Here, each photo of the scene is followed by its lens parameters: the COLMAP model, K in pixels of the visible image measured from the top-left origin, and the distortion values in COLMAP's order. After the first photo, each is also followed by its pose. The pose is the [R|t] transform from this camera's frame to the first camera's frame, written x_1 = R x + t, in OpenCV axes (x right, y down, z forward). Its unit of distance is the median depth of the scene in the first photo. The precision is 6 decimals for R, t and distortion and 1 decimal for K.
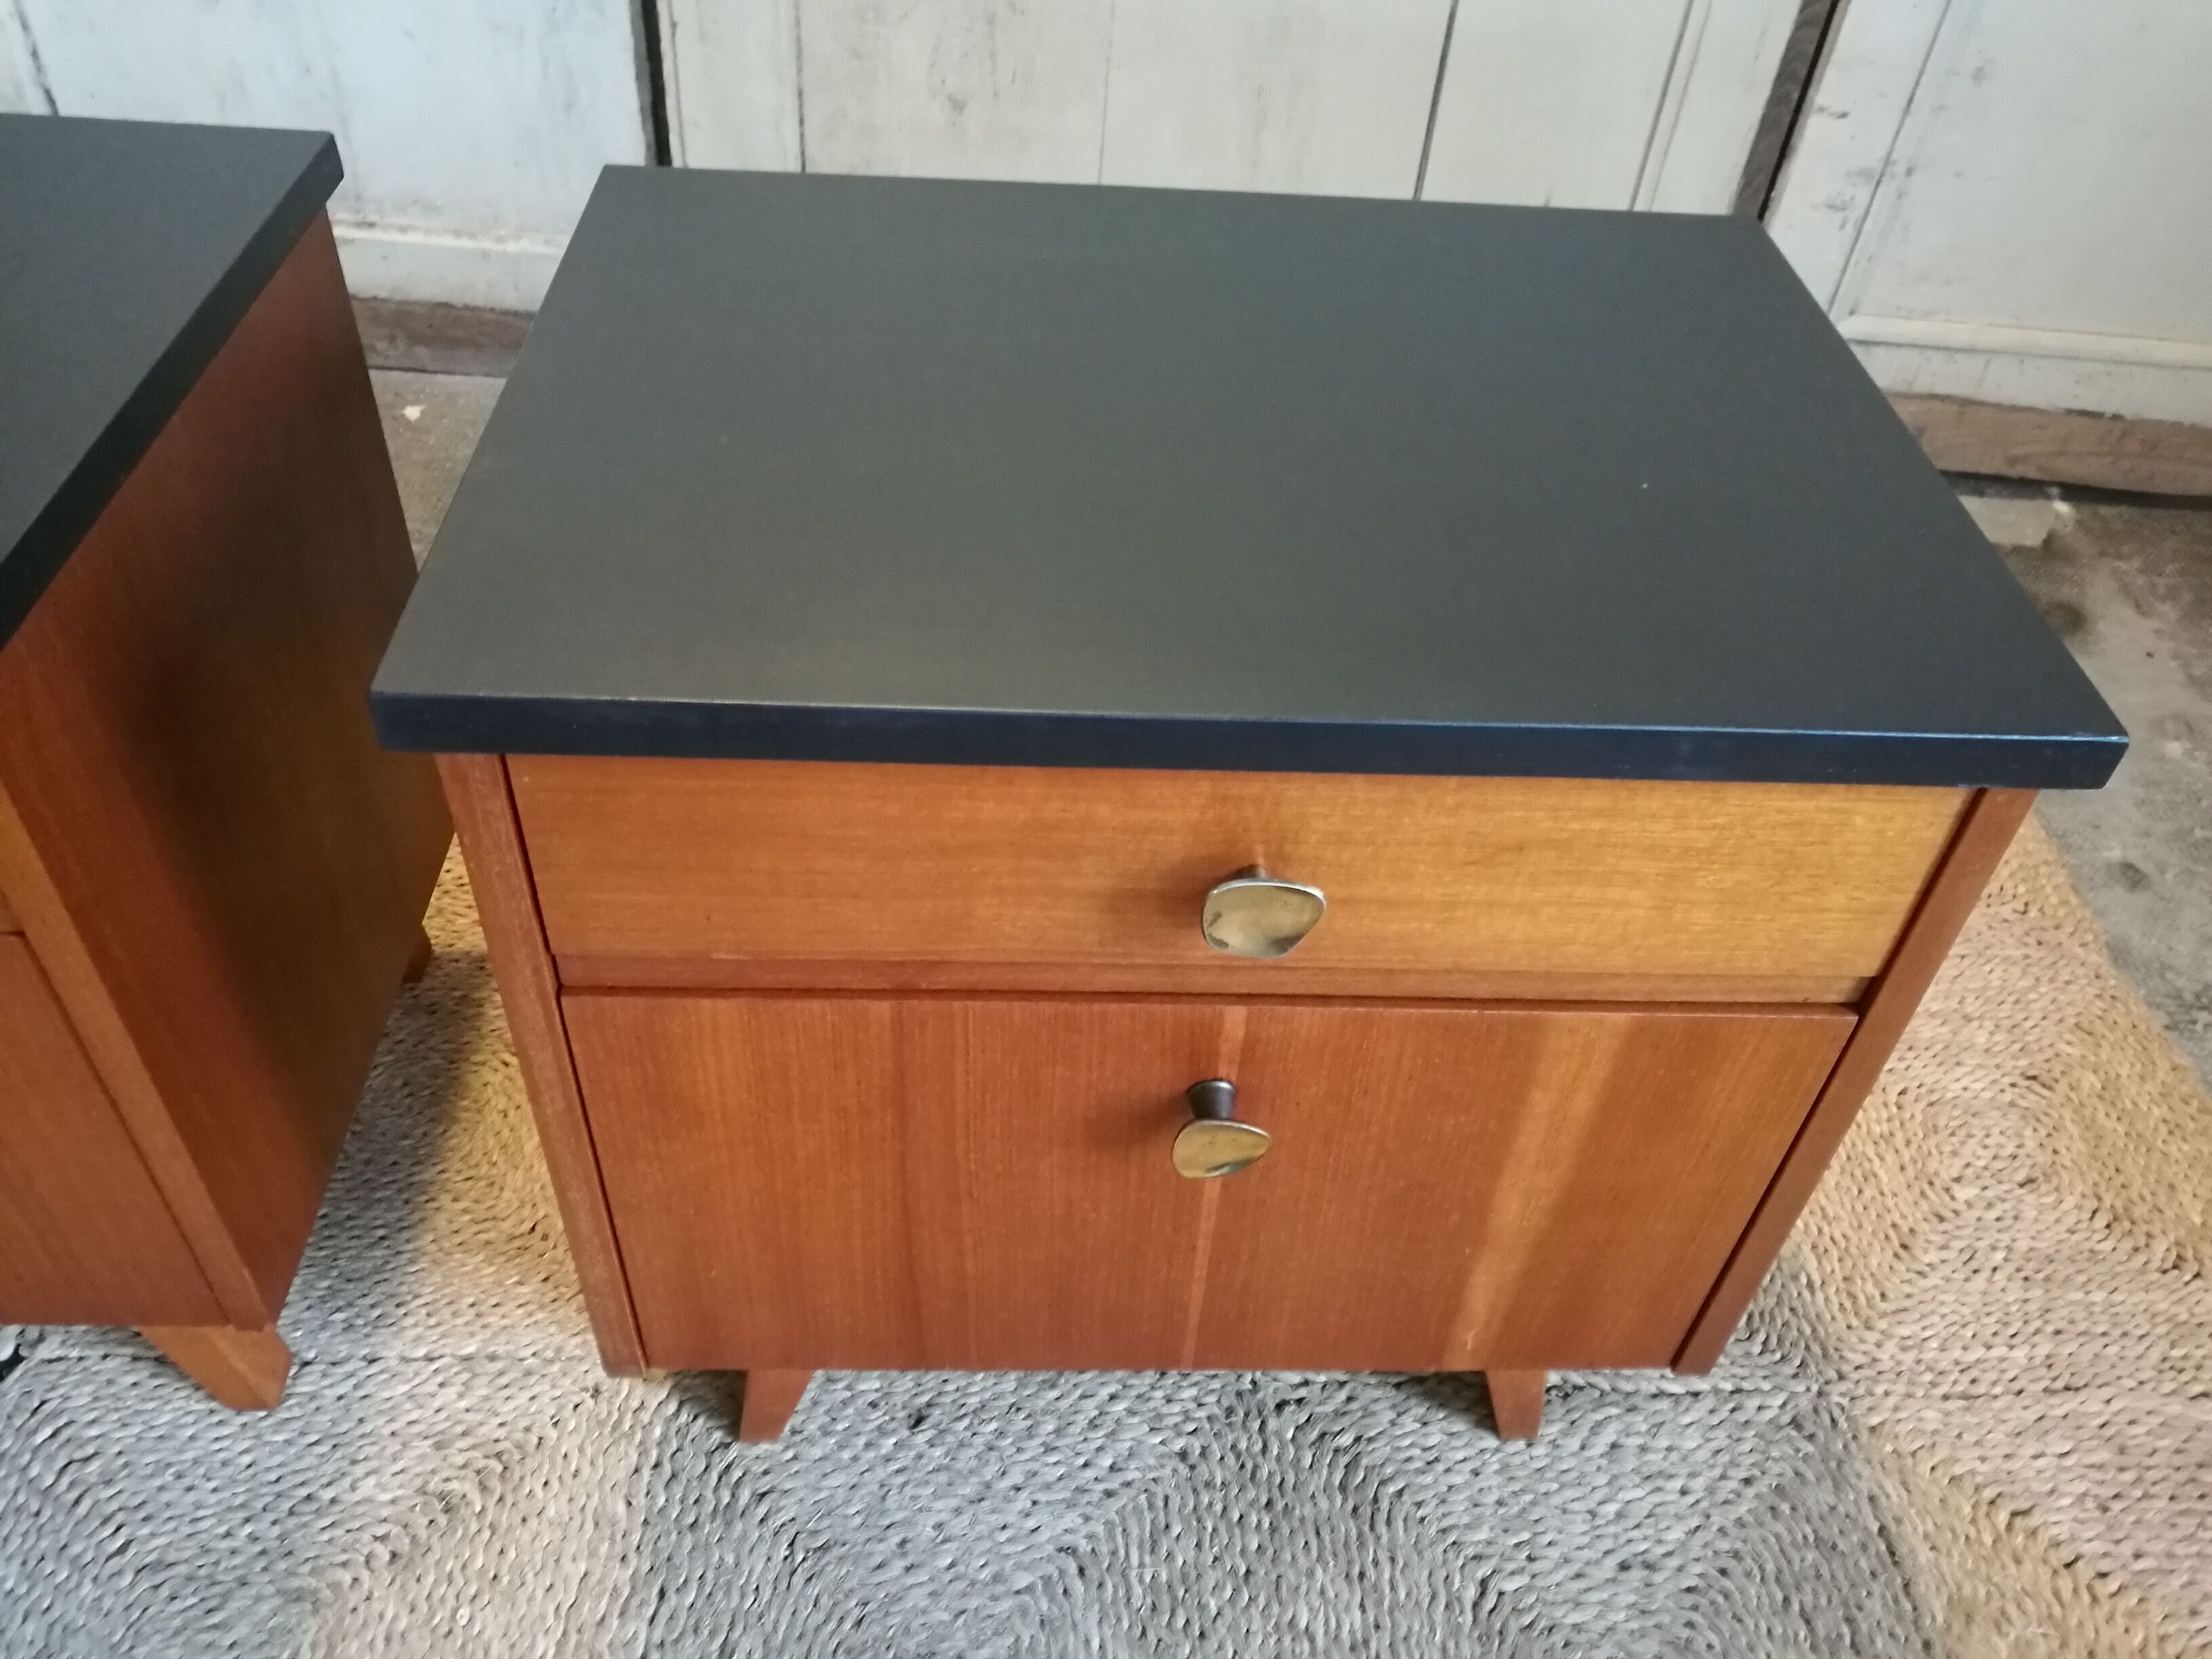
lens RADIAL K [[1748.9, 0, 1117.9], [0, 1748.9, 852.6], [0, 0, 1]] dist [-0.025769, 0.045513]
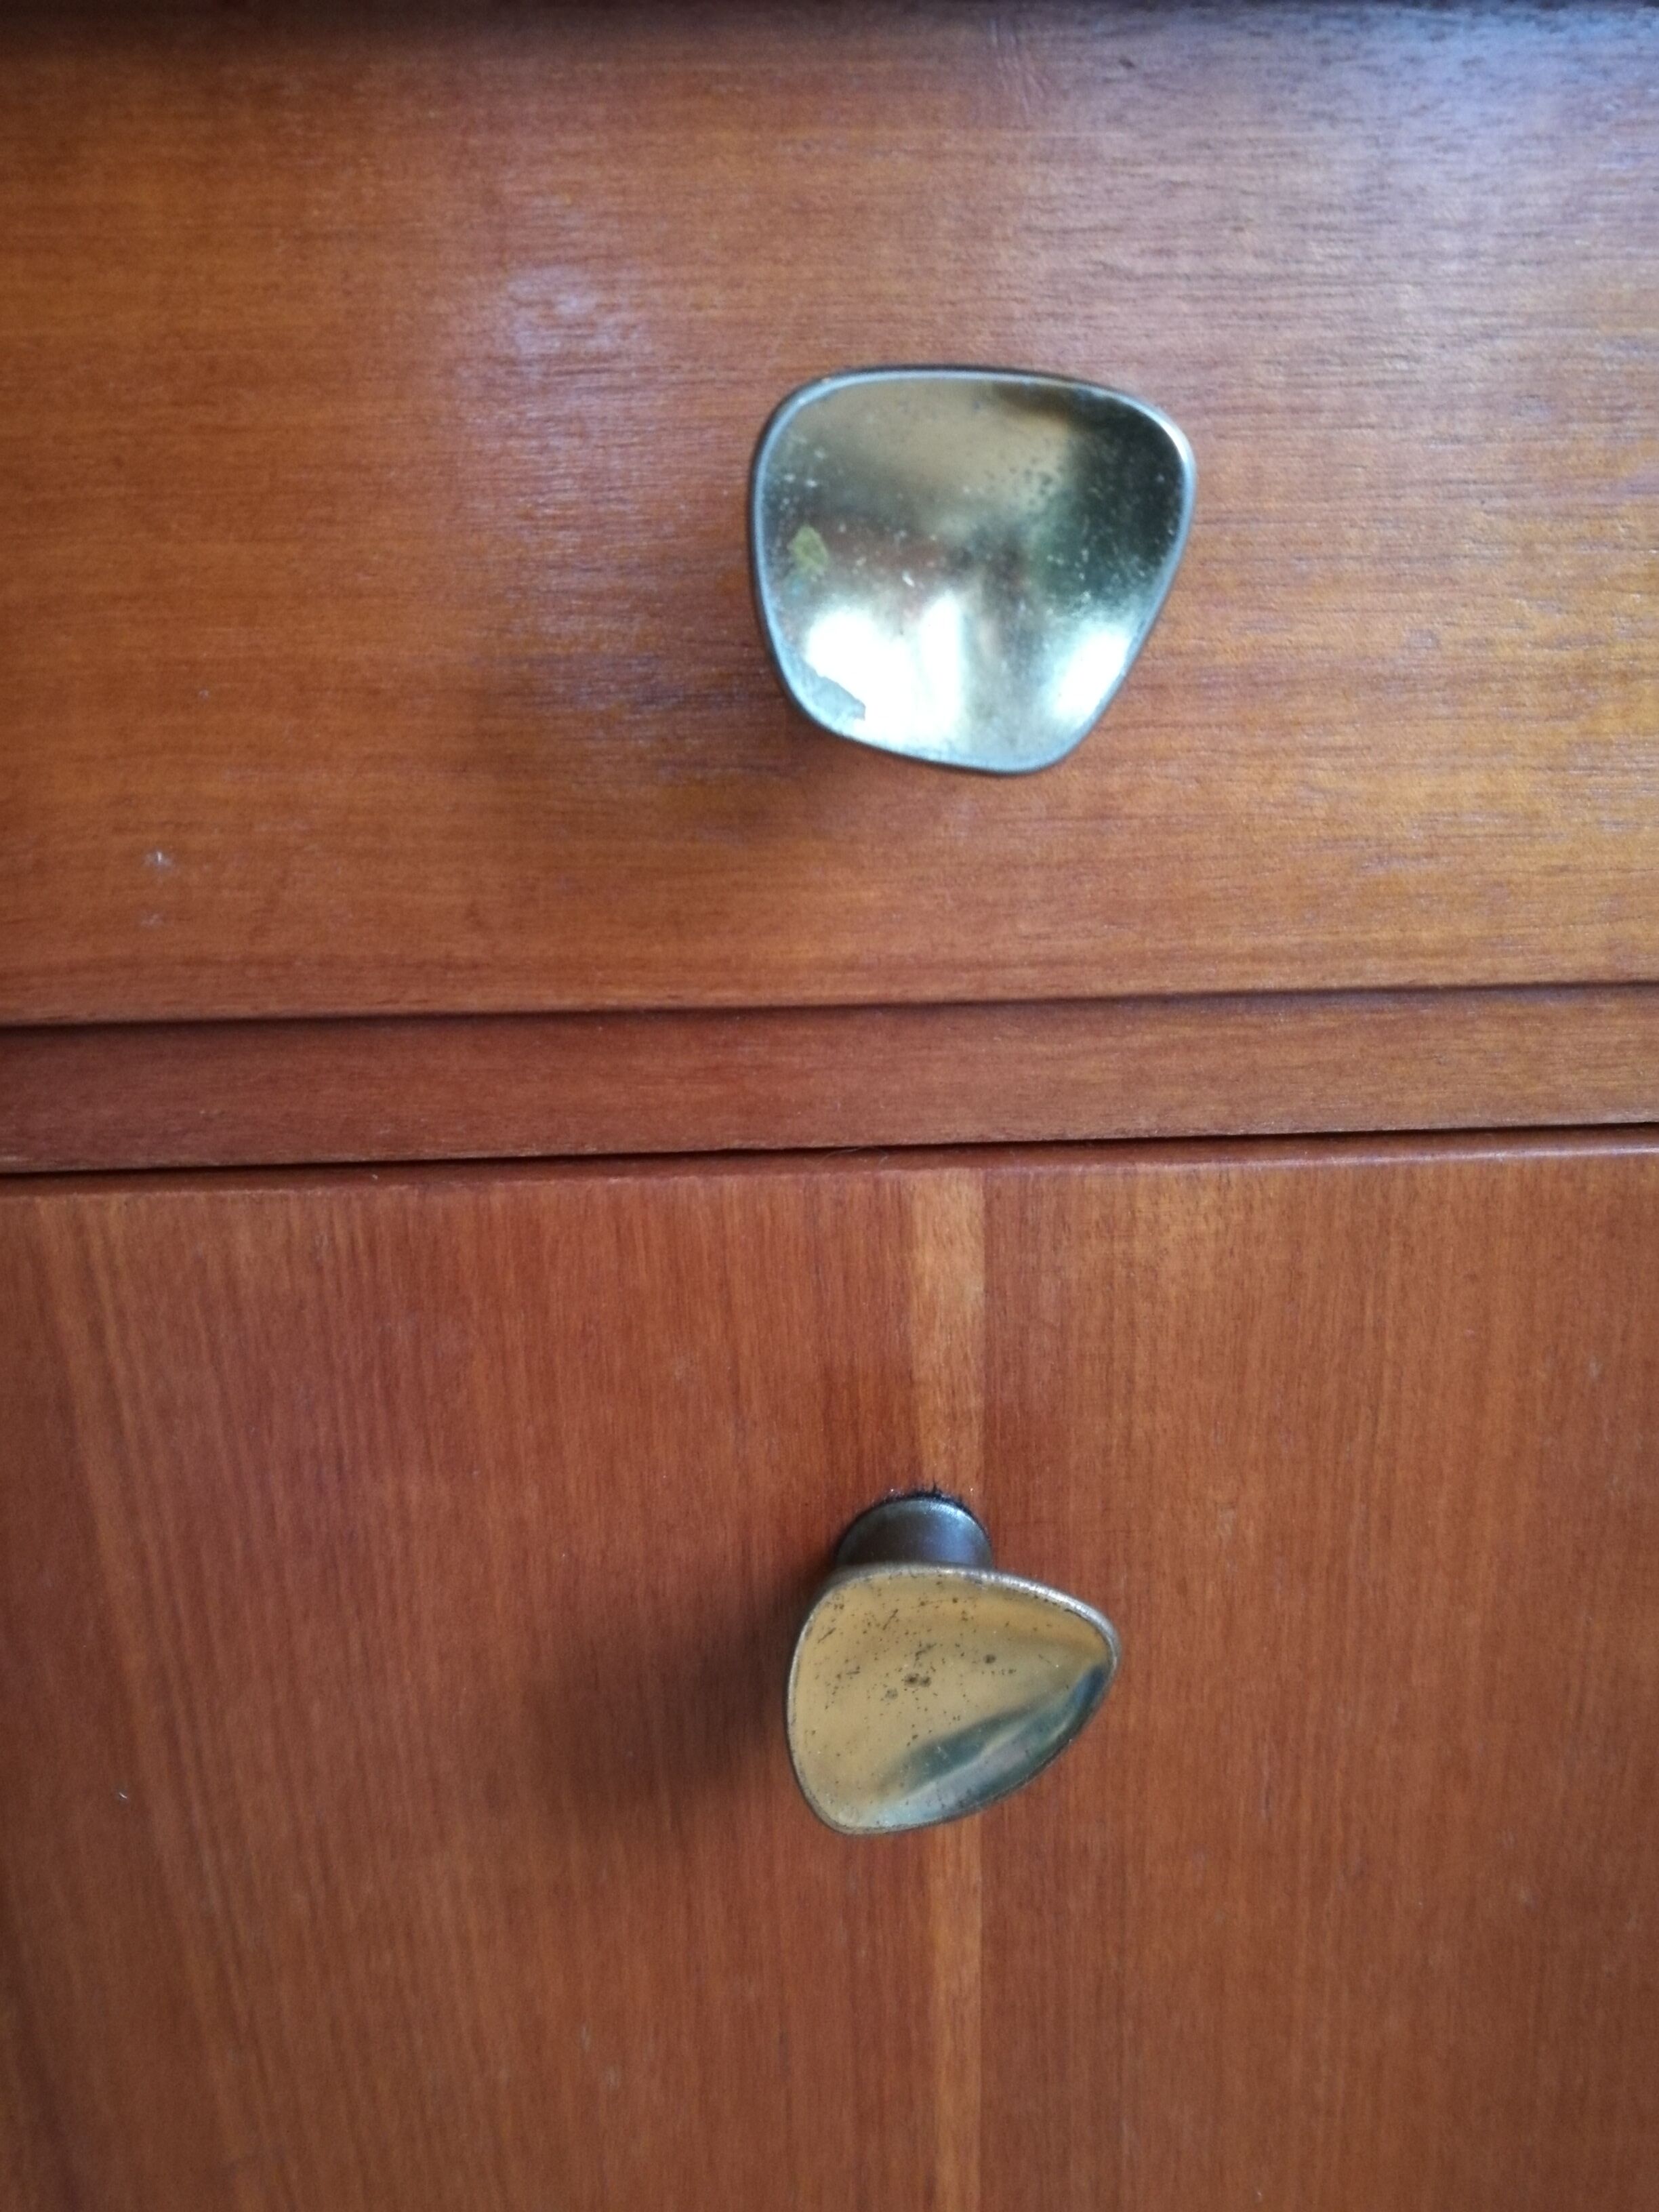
lens RADIAL K [[1748.9, 0, 860.1], [0, 1748.9, 1087.4], [0, 0, 1]] dist [-0.025769, 0.045513]
pose [[0.996964, -0.077068, 0.011103, 0.034429], [0.074304, 0.899039, -0.431519, 0.145786], [0.023274, 0.431034, 0.902035, 0.493379]]
